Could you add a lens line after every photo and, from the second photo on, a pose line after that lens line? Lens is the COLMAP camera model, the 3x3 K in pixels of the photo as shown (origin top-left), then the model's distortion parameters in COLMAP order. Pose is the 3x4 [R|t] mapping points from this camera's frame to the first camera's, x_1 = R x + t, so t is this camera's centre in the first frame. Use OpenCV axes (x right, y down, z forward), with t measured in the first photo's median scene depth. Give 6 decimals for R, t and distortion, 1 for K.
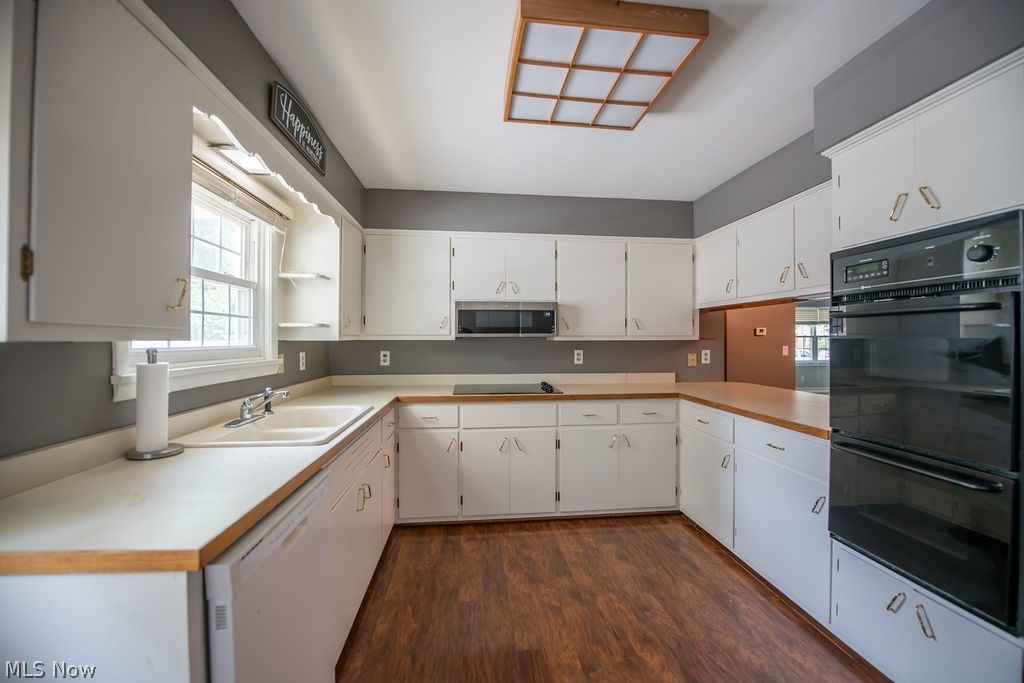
lens RADIAL K [[406.4, 0, 513.8], [0, 406.4, 337.6], [0, 0, 1]] dist [-0.015676, -0.002489]
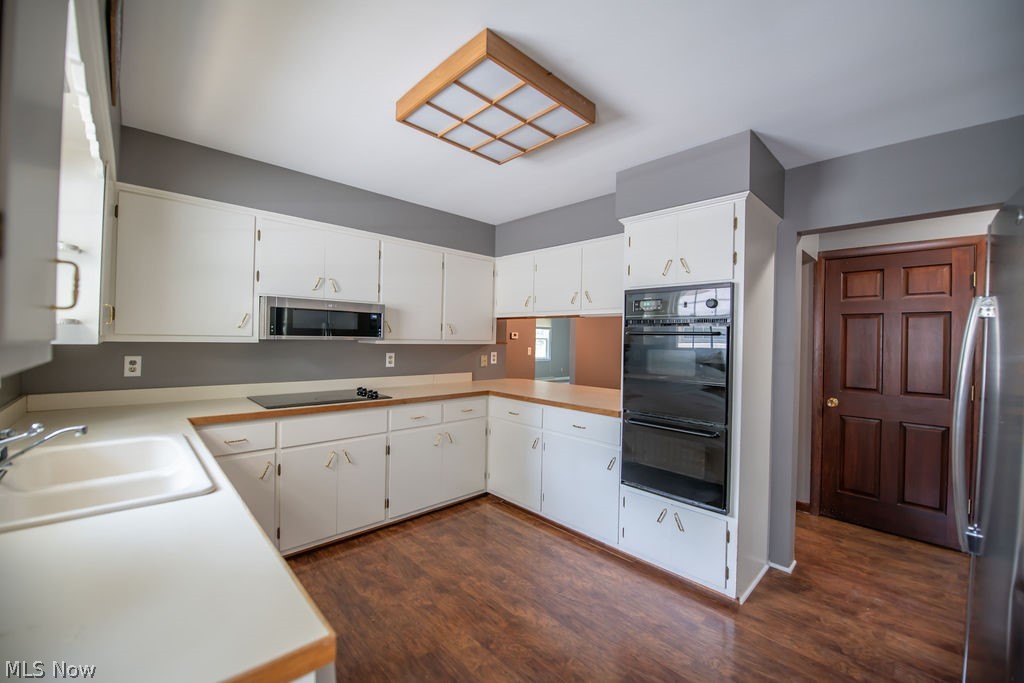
lens RADIAL K [[406.4, 0, 513.6], [0, 406.4, 337.4], [0, 0, 1]] dist [-0.015676, -0.002489]
pose [[0.793187, 0.017064, 0.608739, -0.262168], [-0.021580, 0.999767, 0.000094, -0.017806], [-0.608596, -0.013211, 0.793370, 0.042263]]
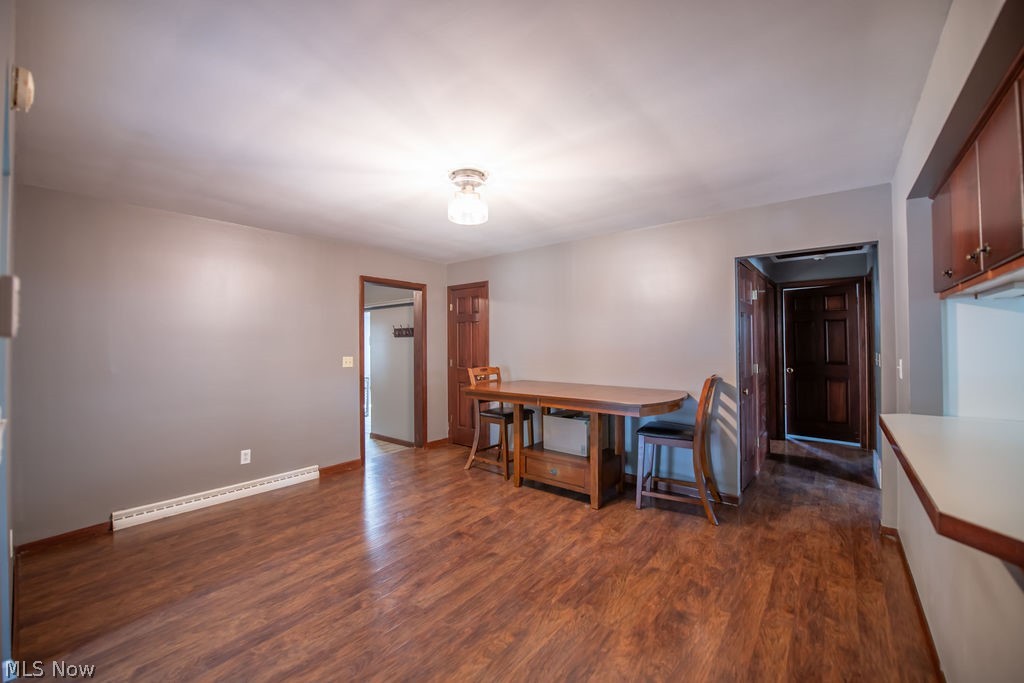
lens RADIAL K [[406.4, 0, 513.3], [0, 406.4, 338.0], [0, 0, 1]] dist [-0.015676, -0.002489]
pose [[-0.709296, 0.014655, 0.704759, 0.764443], [0.007118, 0.999882, -0.013628, -0.006375], [-0.704875, -0.004650, -0.709316, 1.801951]]
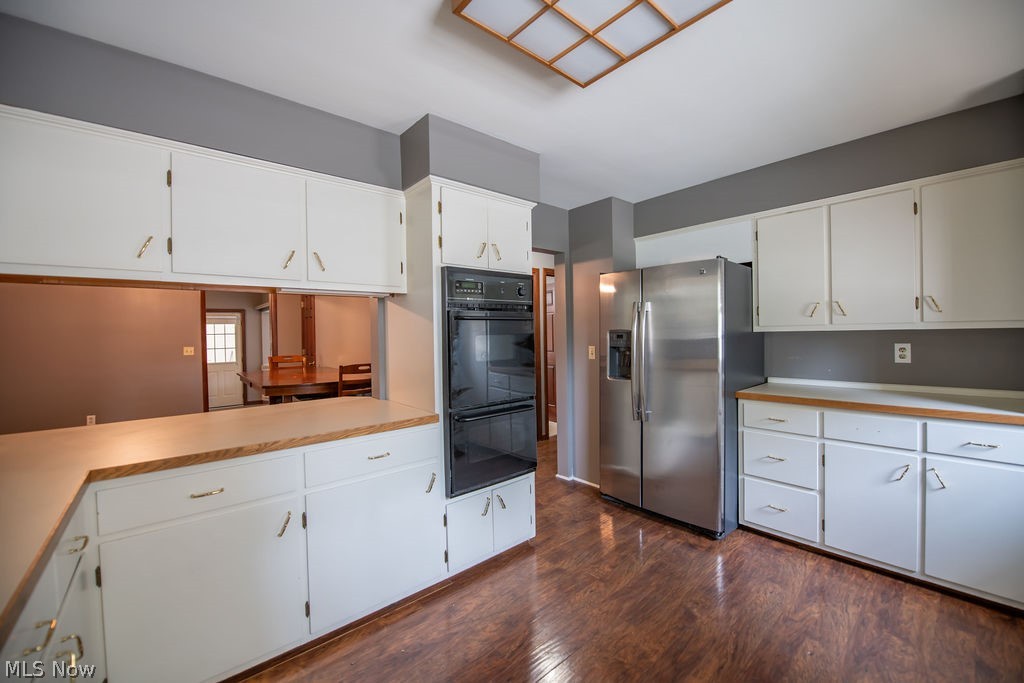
lens RADIAL K [[406.4, 0, 513.1], [0, 406.4, 336.6], [0, 0, 1]] dist [-0.015676, -0.002489]
pose [[-0.562226, 0.001720, 0.826982, -0.206500], [0.014596, 0.999863, 0.007844, -0.002156], [-0.826855, 0.016481, -0.562174, 0.925065]]
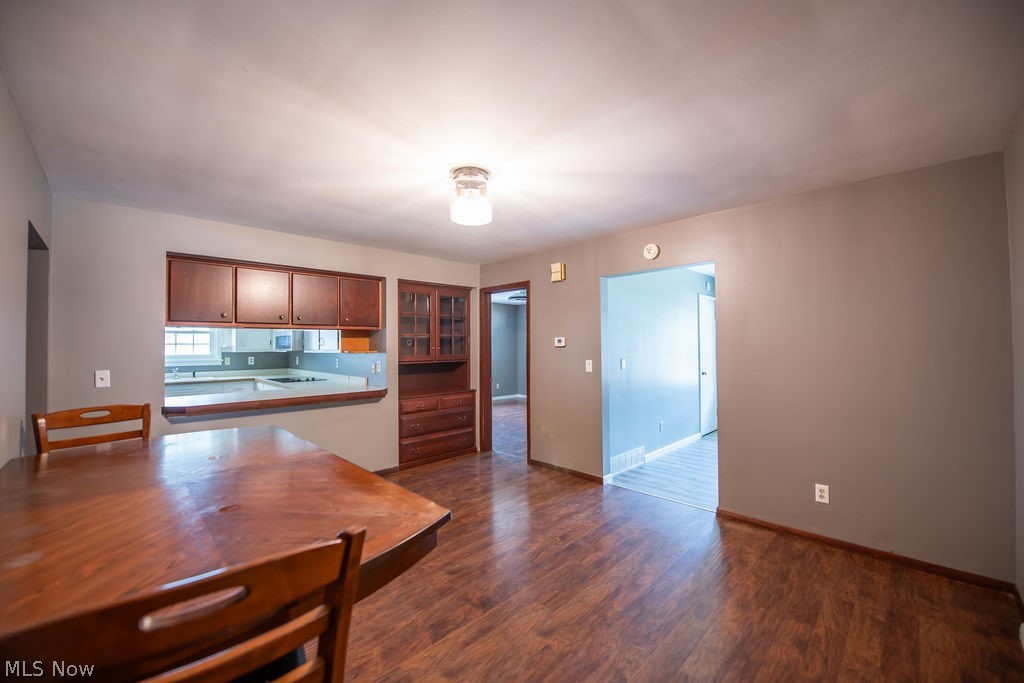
lens RADIAL K [[406.4, 0, 513.5], [0, 406.4, 338.2], [0, 0, 1]] dist [-0.015676, -0.002489]
pose [[0.623798, -0.018934, -0.781357, 2.245074], [0.011146, 0.999820, -0.015330, -0.020011], [0.781507, 0.000854, 0.623897, 0.728323]]
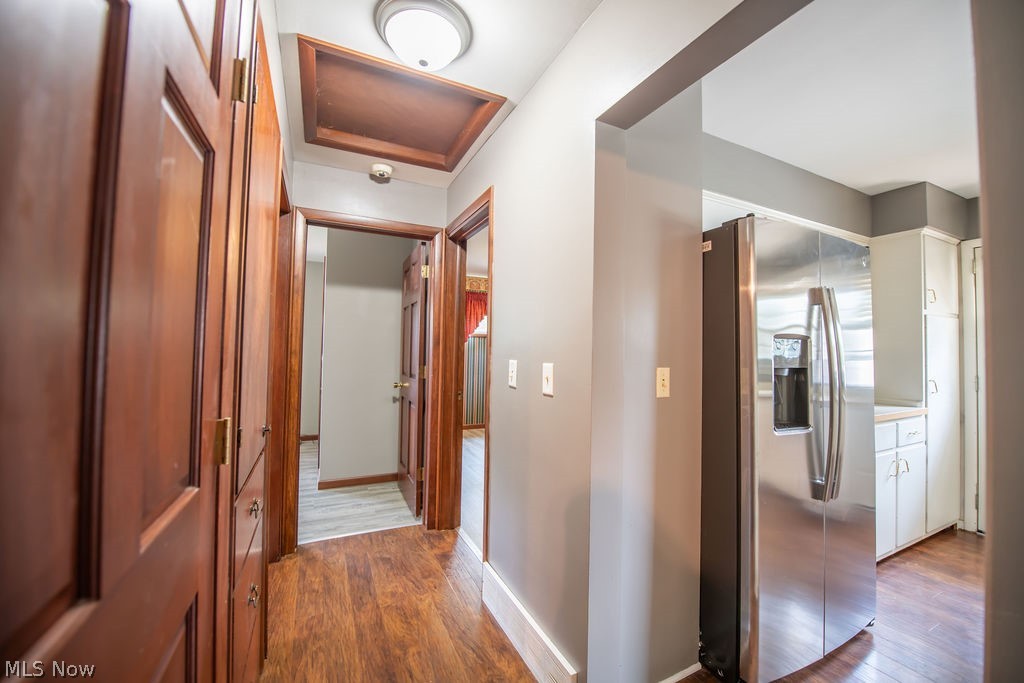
lens RADIAL K [[406.4, 0, 509.0], [0, 406.4, 340.7], [0, 0, 1]] dist [-0.015676, -0.002489]
pose [[-0.943441, -0.024611, -0.330627, 1.087596], [-0.014206, 0.999326, -0.033850, 0.025523], [0.331237, -0.027239, -0.943154, 0.477602]]
